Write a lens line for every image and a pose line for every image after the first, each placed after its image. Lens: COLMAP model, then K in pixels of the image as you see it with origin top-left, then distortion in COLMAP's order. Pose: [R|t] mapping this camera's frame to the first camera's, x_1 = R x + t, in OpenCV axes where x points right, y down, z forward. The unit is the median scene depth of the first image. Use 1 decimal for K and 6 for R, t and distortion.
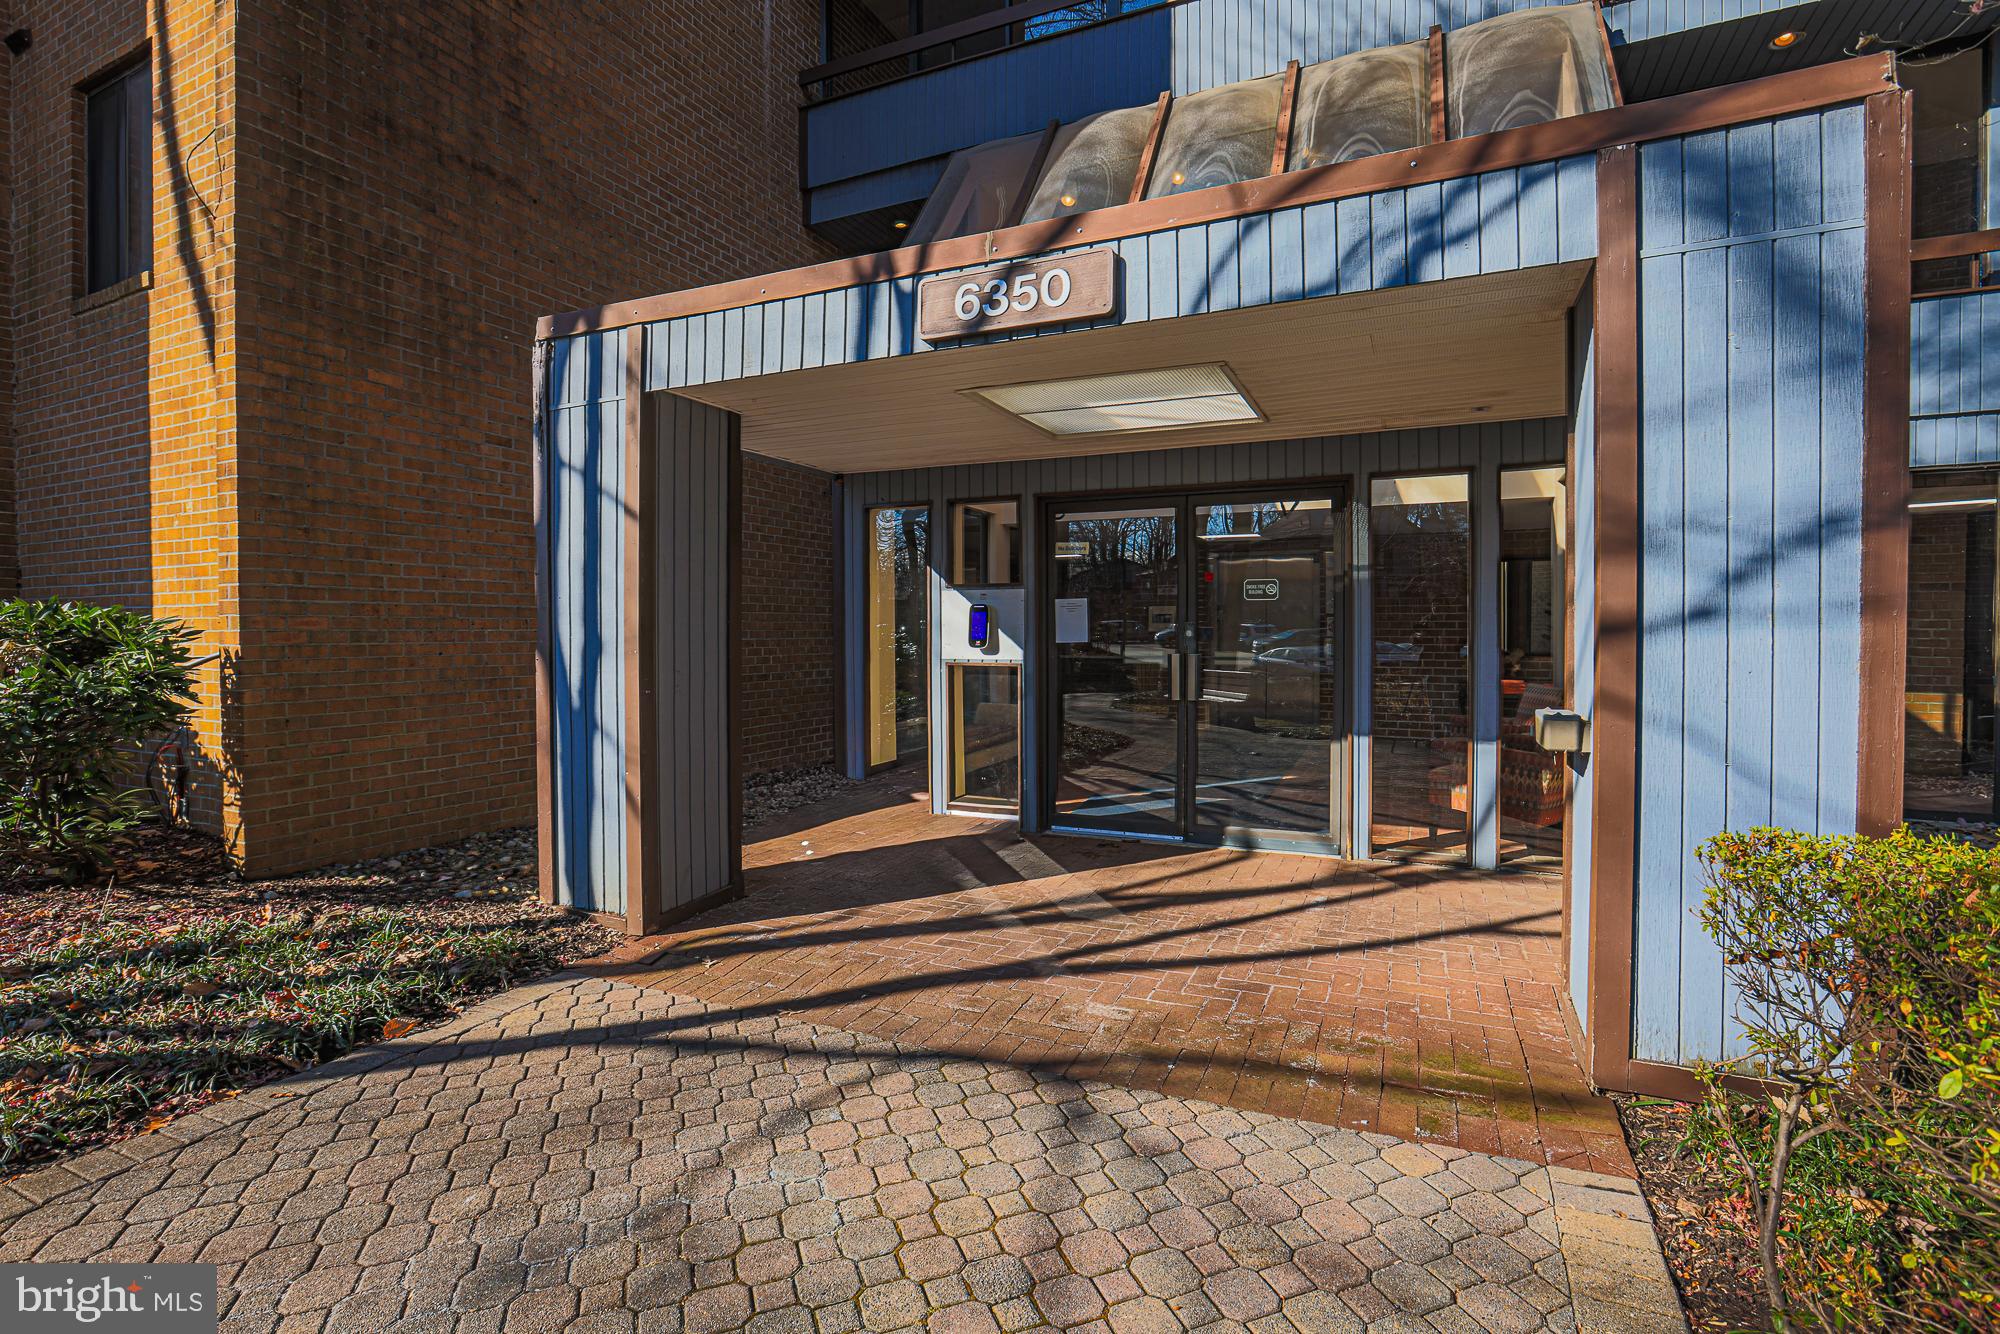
lens RADIAL K [[916.1, 0, 995.7], [0, 916.1, 651.1], [0, 0, 1]] dist [-0.023117, 0.002450]
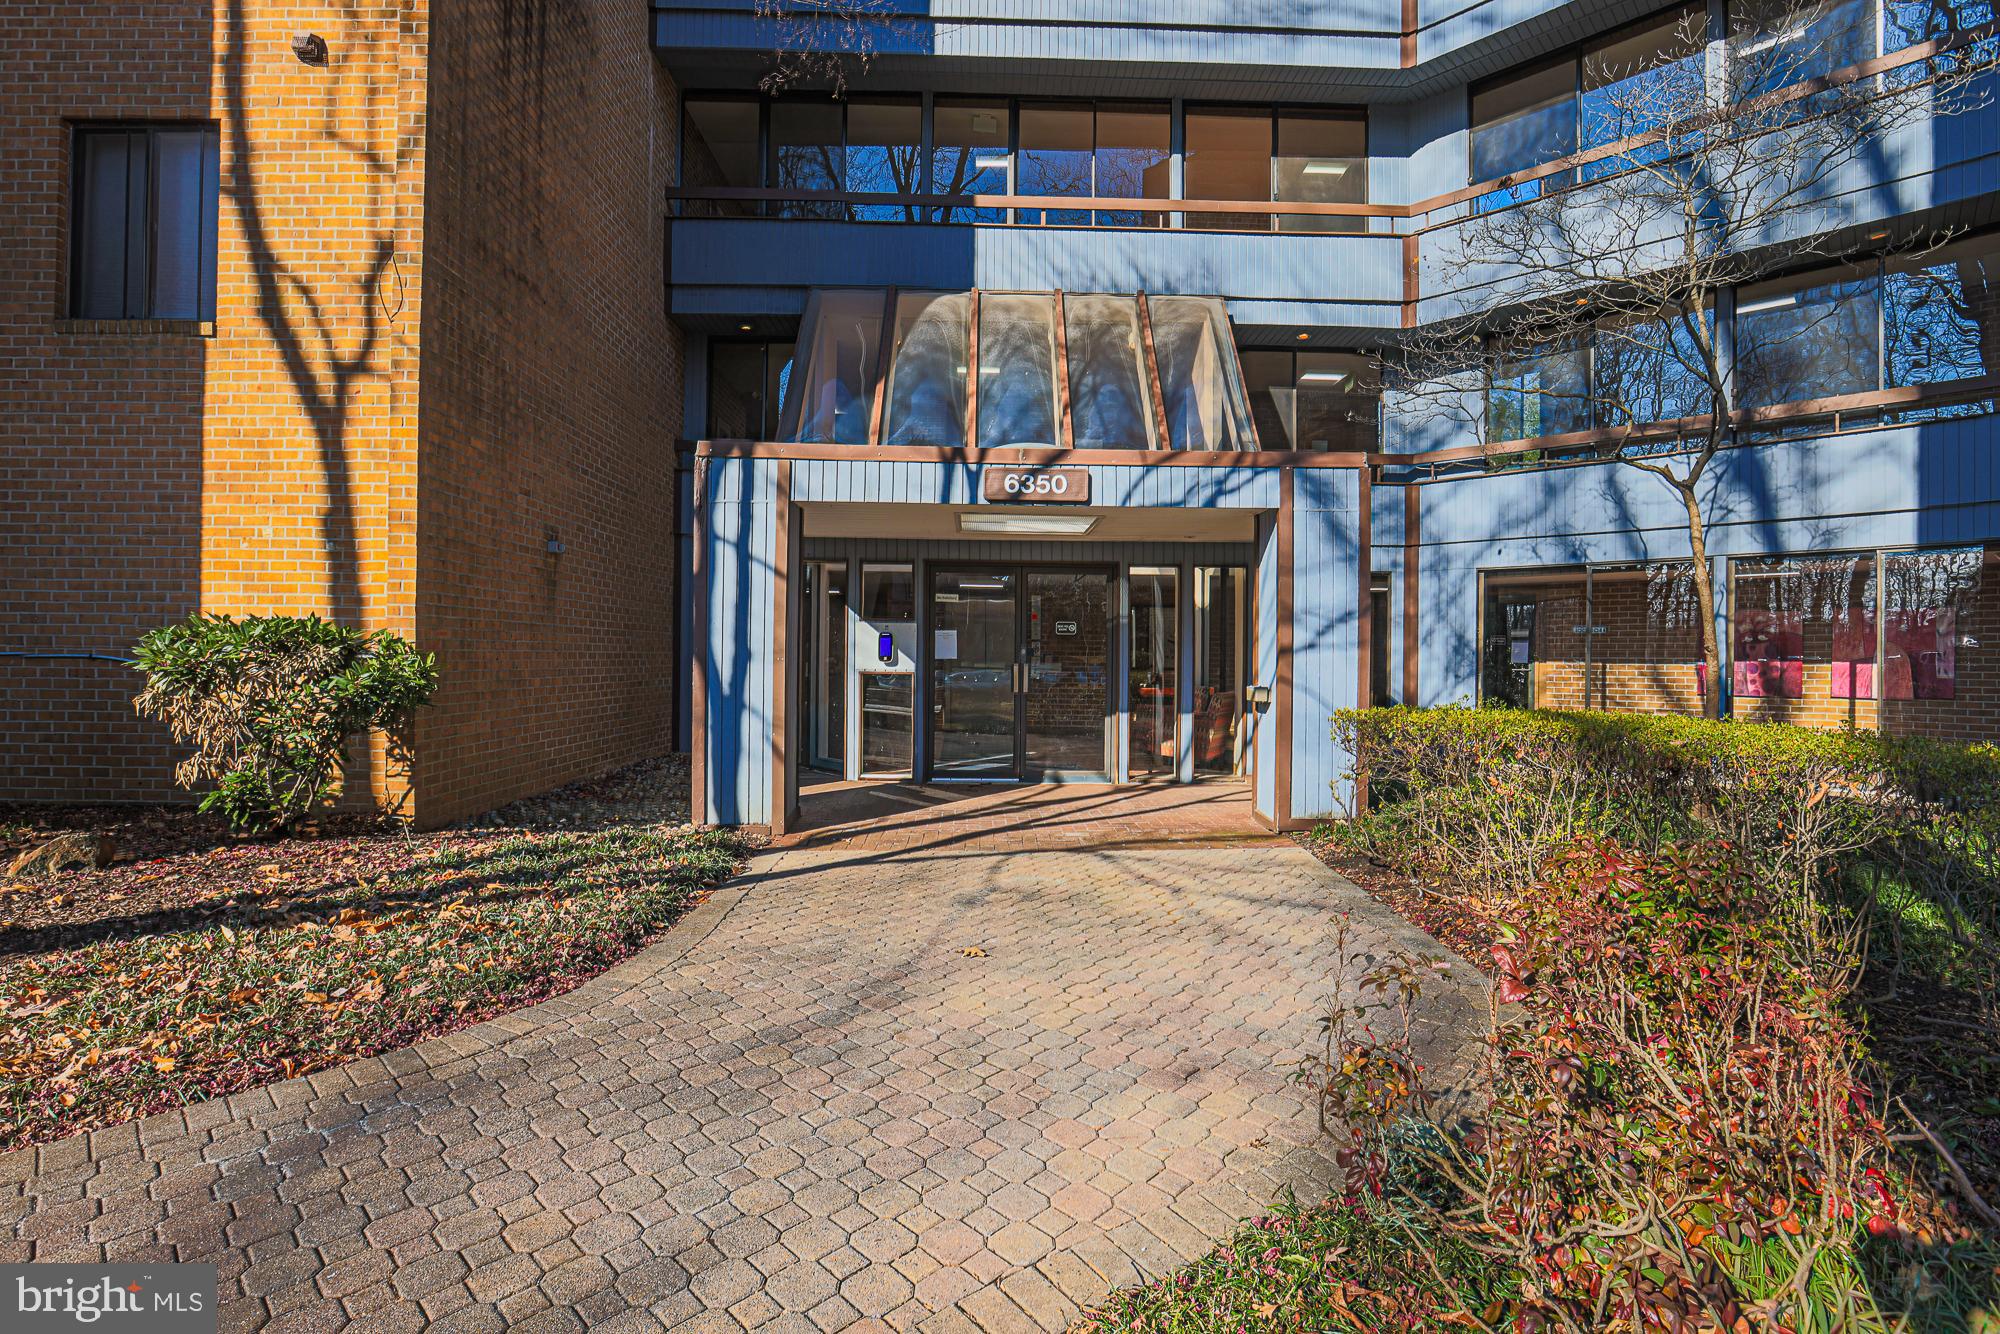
lens RADIAL K [[916.1, 0, 1007.7], [0, 916.1, 663.0], [0, 0, 1]] dist [-0.023117, 0.002450]
pose [[0.900686, 0.008338, 0.434391, -0.716723], [-0.002334, 0.999894, -0.014354, 0.029431], [-0.434465, 0.011915, 0.900610, -0.623123]]
